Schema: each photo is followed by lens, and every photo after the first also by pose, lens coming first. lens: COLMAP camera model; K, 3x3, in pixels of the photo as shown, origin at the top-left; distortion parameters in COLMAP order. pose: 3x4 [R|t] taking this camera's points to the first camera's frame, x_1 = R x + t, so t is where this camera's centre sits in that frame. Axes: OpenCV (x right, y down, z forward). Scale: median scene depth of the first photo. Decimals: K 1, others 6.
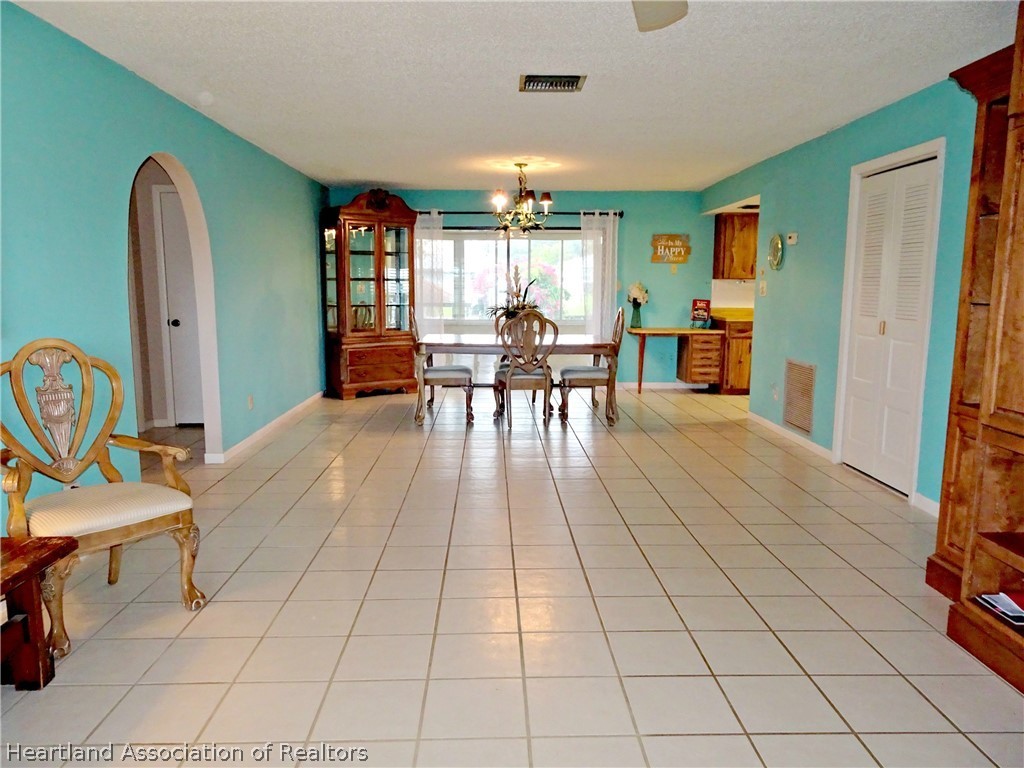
lens RADIAL K [[735.6, 0, 512.0], [0, 735.6, 384.0], [0, 0, 1]] dist [0.006970, 0.001323]
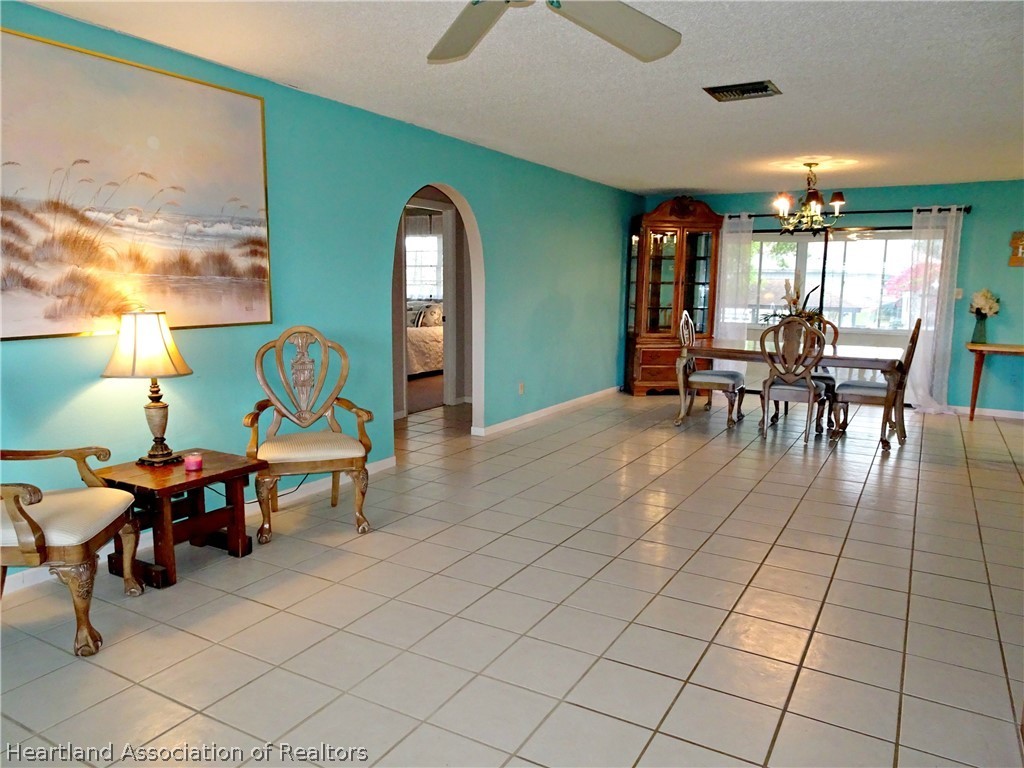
lens RADIAL K [[735.6, 0, 512.0], [0, 735.6, 384.0], [0, 0, 1]] dist [0.006970, 0.001323]
pose [[0.854268, 0.081345, -0.513429, 0.161819], [-0.081449, 0.996427, 0.022349, -0.005106], [0.513412, 0.022726, 0.857841, -0.003249]]
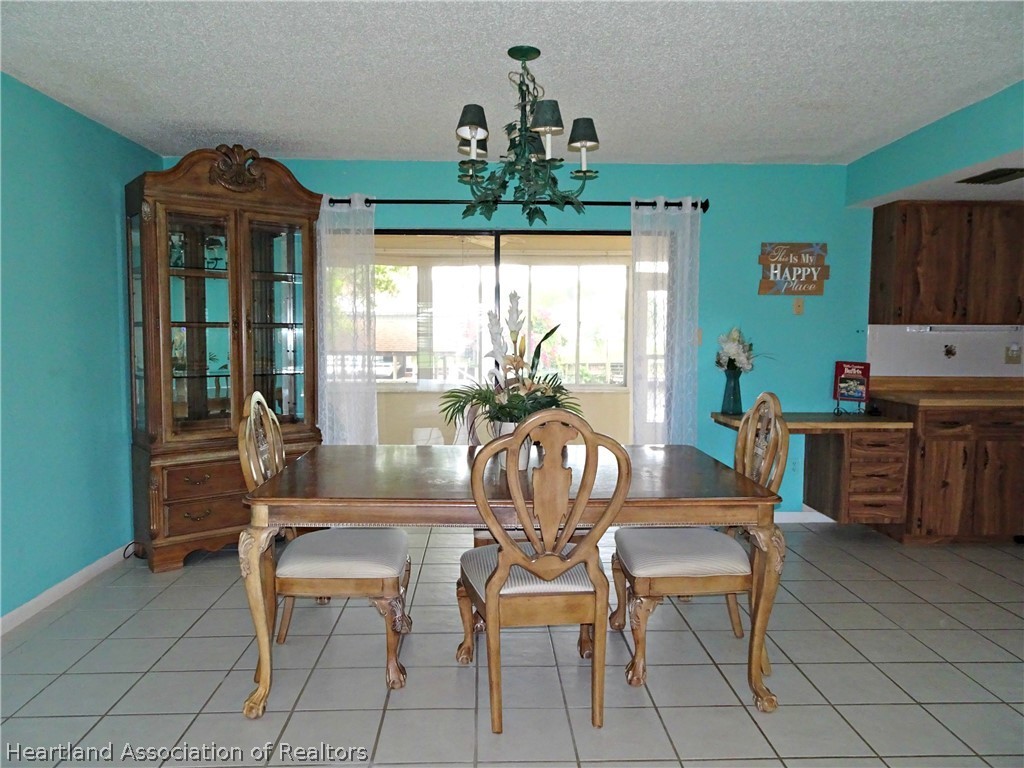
lens RADIAL K [[735.6, 0, 512.0], [0, 735.6, 384.0], [0, 0, 1]] dist [0.006970, 0.001323]
pose [[0.999930, -0.000347, 0.011810, 0.000029], [0.001048, 0.998234, -0.059401, -0.071393], [-0.011769, 0.059409, 0.998164, 0.496691]]
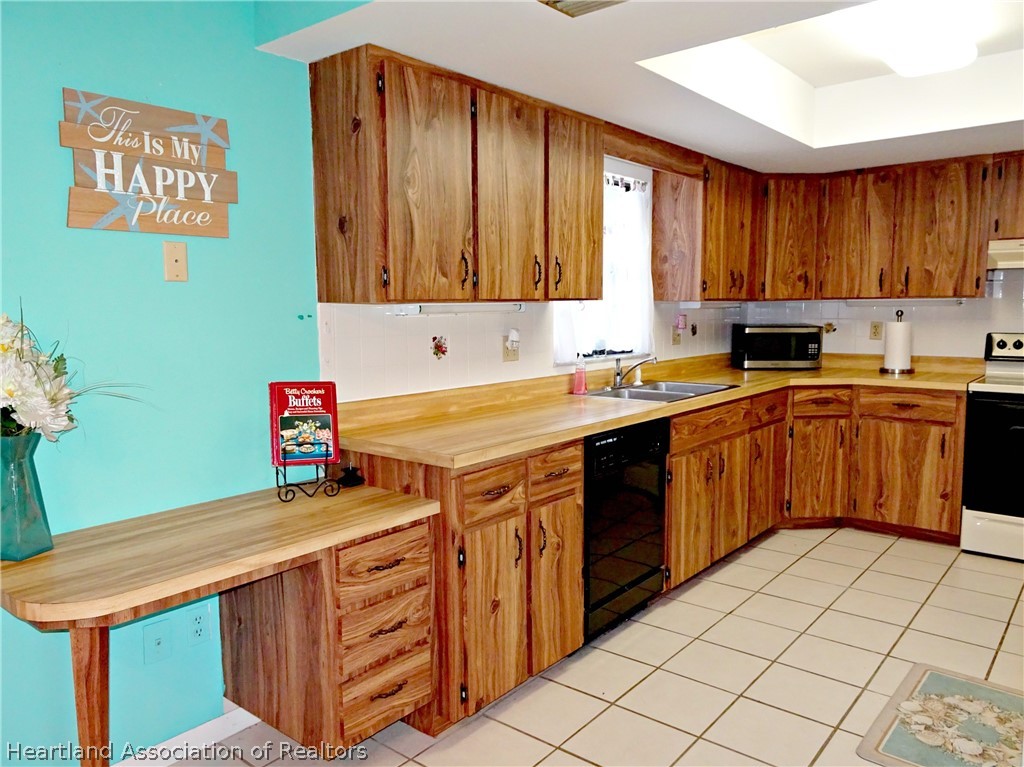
lens RADIAL K [[746.1, 0, 512.0], [0, 746.1, 383.5], [0, 0, 1]] dist [0.006828, 0.001058]
pose [[0.660450, -0.090291, 0.745421, 0.119315], [0.113484, 0.993343, 0.019774, -0.119296], [-0.742245, 0.071534, 0.666300, 0.829308]]
